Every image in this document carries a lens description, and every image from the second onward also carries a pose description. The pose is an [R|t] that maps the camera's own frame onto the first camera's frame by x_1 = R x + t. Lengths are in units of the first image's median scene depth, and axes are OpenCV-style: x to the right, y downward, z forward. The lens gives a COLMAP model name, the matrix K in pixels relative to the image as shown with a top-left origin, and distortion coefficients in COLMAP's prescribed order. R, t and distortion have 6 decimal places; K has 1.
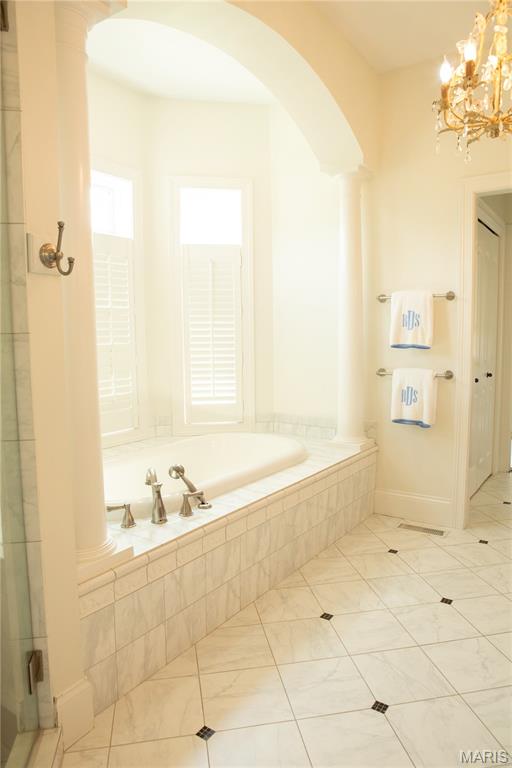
lens RADIAL K [[527.3, 0, 256.0], [0, 527.3, 384.0], [0, 0, 1]] dist [-0.105148, 0.068612]
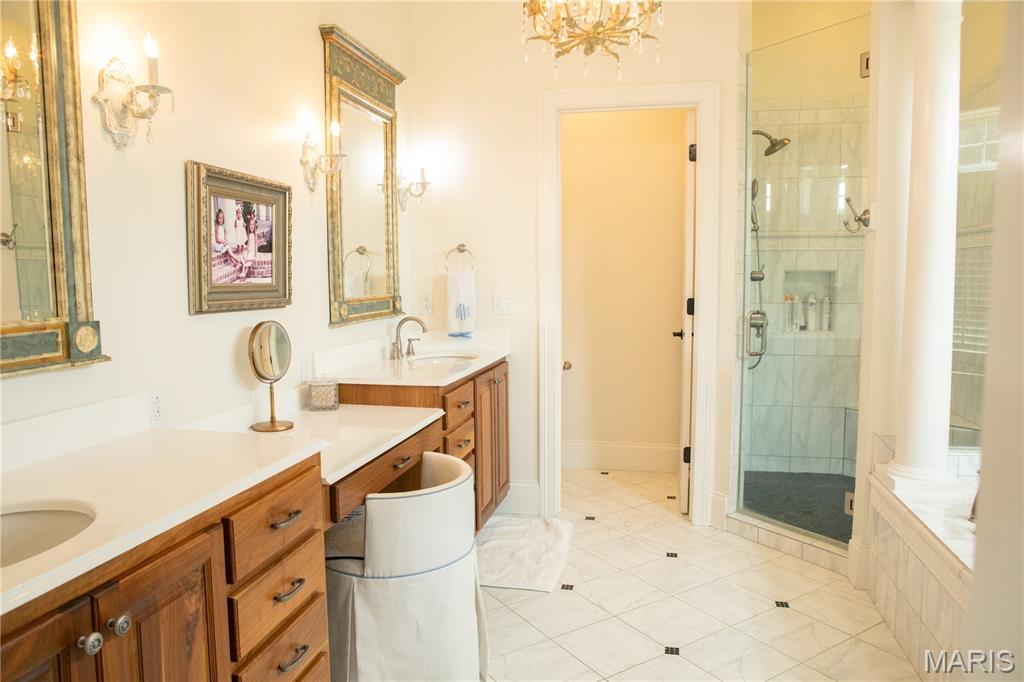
lens RADIAL K [[703.1, 0, 512.0], [0, 703.1, 341.0], [0, 0, 1]] dist [-0.105148, 0.068612]
pose [[-0.927831, 0.047750, -0.369932, 0.576401], [-0.026386, 0.980885, 0.192789, -0.121416], [0.372066, 0.188637, -0.908836, 1.145890]]
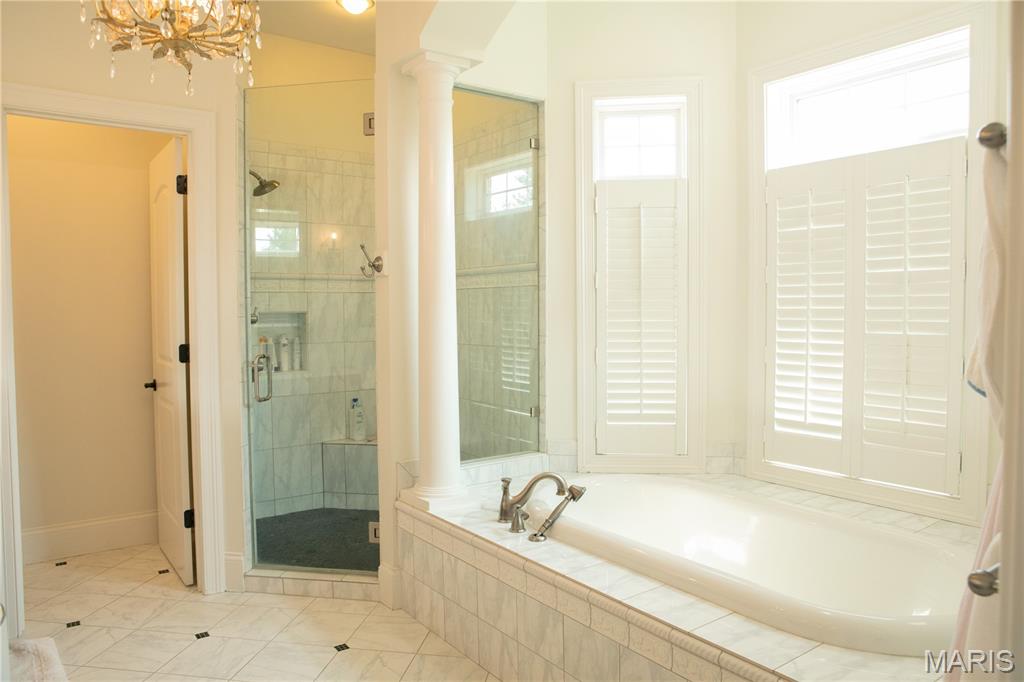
lens RADIAL K [[703.1, 0, 512.0], [0, 703.1, 341.0], [0, 0, 1]] dist [-0.105148, 0.068612]
pose [[-0.326981, 0.051857, -0.943607, 0.682351], [-0.087909, 0.992495, 0.085006, -0.111489], [0.940933, 0.110747, -0.319968, 0.980713]]
